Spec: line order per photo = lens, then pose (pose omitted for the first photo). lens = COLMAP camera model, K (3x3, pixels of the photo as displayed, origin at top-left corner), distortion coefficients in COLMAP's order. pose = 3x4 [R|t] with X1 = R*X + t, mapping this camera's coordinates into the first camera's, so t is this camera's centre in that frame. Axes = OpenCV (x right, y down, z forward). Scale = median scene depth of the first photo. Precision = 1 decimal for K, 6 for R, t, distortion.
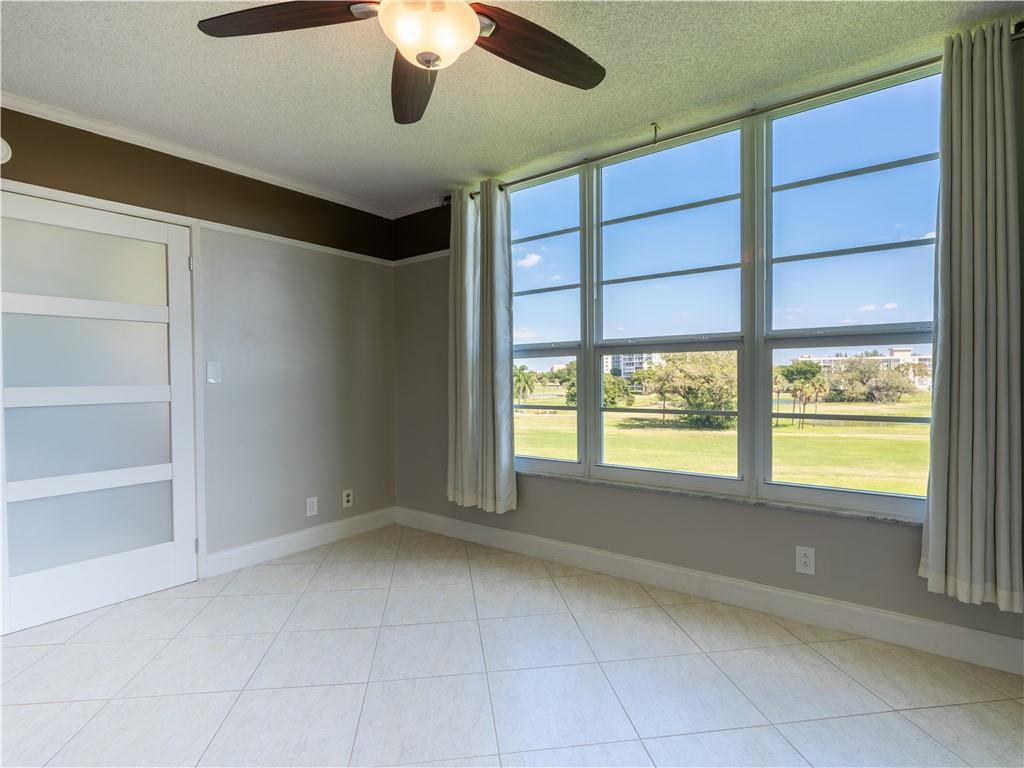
lens RADIAL K [[531.0, 0, 505.4], [0, 531.0, 385.2], [0, 0, 1]] dist [0.003468, -0.001102]
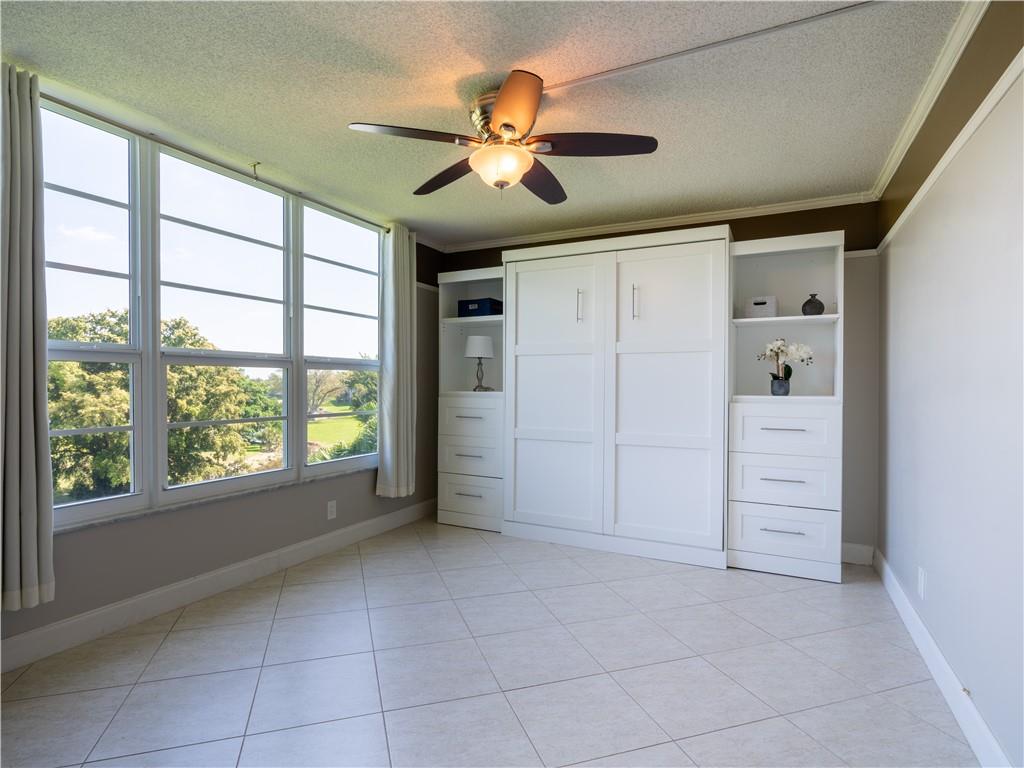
lens RADIAL K [[531.0, 0, 504.8], [0, 531.0, 386.4], [0, 0, 1]] dist [0.003468, -0.001102]
pose [[-0.170519, 0.008626, 0.985317, -0.912742], [0.021837, 0.999749, -0.004973, -0.003845], [-0.985112, 0.020669, -0.170664, 0.689594]]
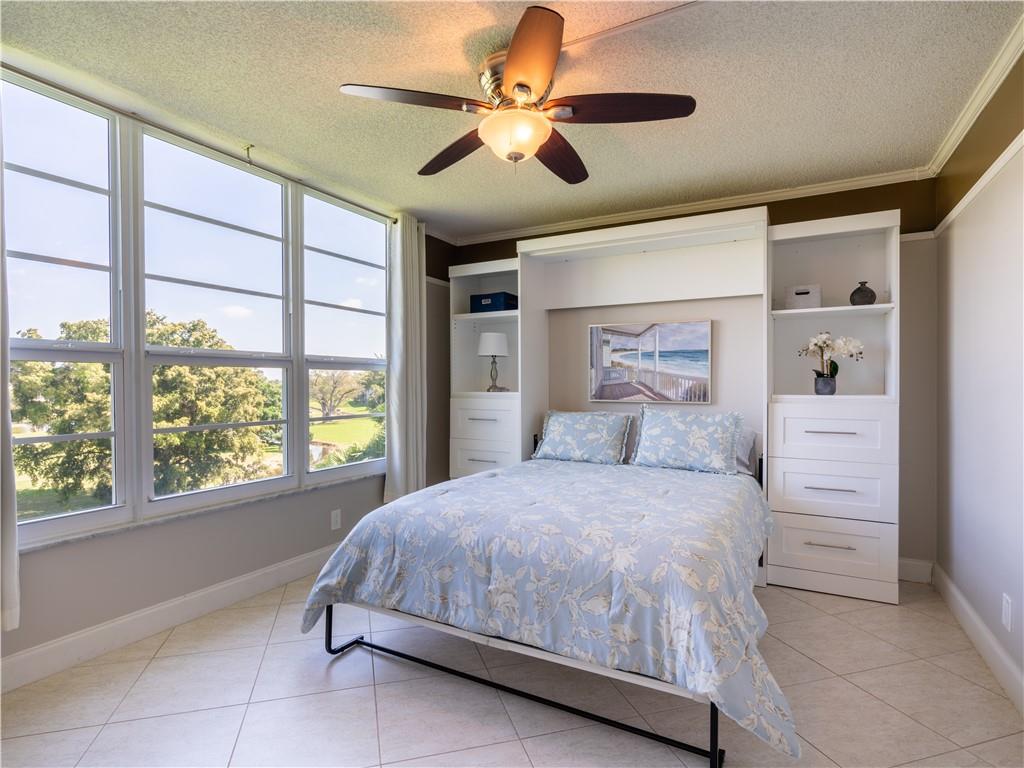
lens RADIAL K [[531.0, 0, 506.5], [0, 531.0, 386.0], [0, 0, 1]] dist [0.003468, -0.001102]
pose [[-0.143499, 0.010458, 0.989595, -0.813942], [0.027259, 0.999607, -0.006611, -0.004106], [-0.989275, 0.026027, -0.143727, 0.671536]]
